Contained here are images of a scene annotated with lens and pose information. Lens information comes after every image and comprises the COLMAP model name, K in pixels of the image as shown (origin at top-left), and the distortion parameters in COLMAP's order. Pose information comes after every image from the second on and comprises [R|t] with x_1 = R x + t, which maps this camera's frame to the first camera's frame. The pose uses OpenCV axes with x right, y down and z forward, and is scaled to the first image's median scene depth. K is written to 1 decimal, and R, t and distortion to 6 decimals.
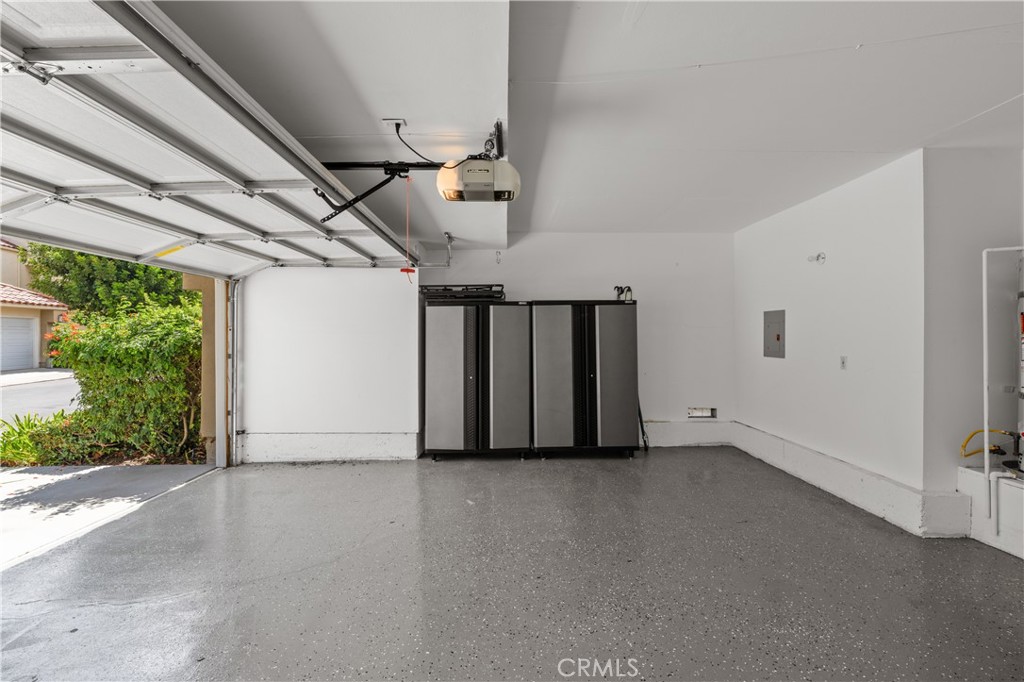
lens RADIAL K [[452.5, 0, 514.3], [0, 452.5, 333.8], [0, 0, 1]] dist [0.001350, 0.000020]
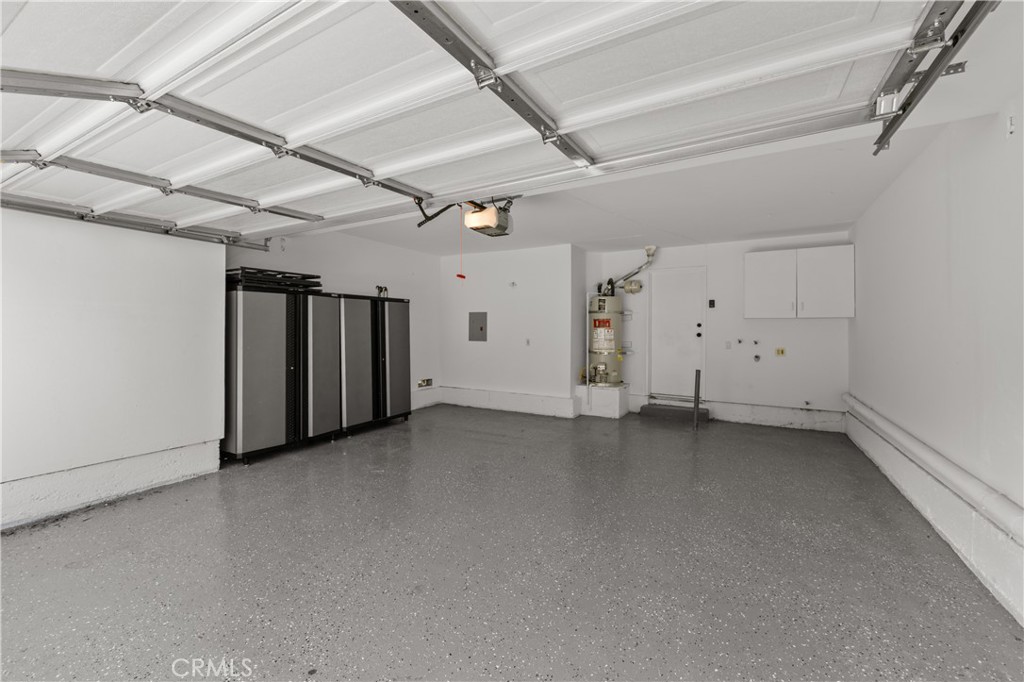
lens RADIAL K [[428.4, 0, 514.3], [0, 428.4, 331.4], [0, 0, 1]] dist [0.000234, 0.000006]
pose [[0.496049, 0.000322, 0.868294, -0.651803], [-0.012814, 0.999894, 0.006950, 0.004992], [-0.868200, -0.014574, 0.496001, 0.126487]]
